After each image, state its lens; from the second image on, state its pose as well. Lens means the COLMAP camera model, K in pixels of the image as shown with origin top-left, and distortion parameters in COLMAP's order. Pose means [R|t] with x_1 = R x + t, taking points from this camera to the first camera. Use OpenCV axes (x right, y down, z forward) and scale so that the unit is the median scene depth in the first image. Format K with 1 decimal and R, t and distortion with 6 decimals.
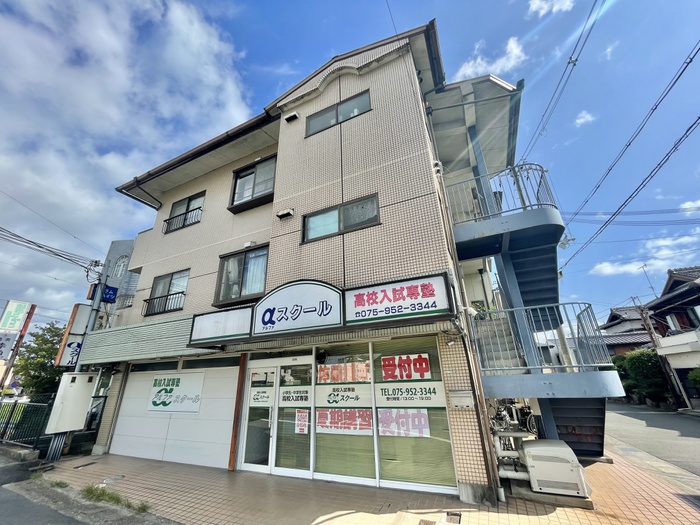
lens RADIAL K [[282.9, 0, 352.2], [0, 282.9, 261.2], [0, 0, 1]] dist [-0.002608, -0.000035]
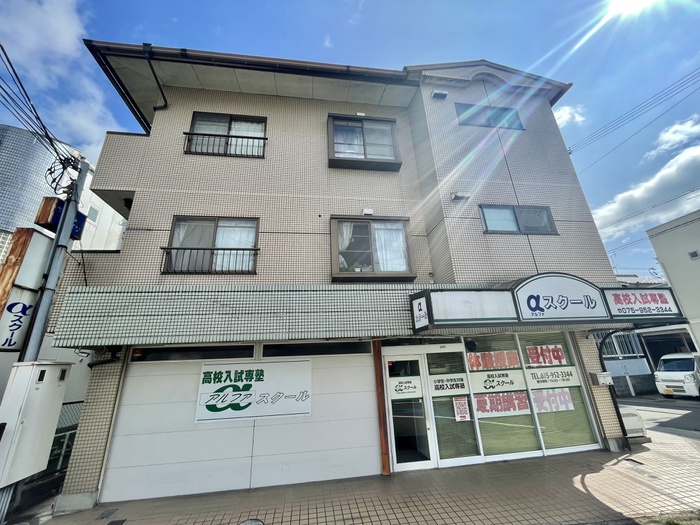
lens RADIAL K [[282.9, 0, 352.2], [0, 282.9, 261.2], [0, 0, 1]] dist [-0.002608, -0.000035]
pose [[0.835586, 0.183260, 0.517891, -1.130420], [-0.194151, 0.980394, -0.033669, 0.171175], [-0.513907, -0.072416, 0.854784, 0.397757]]
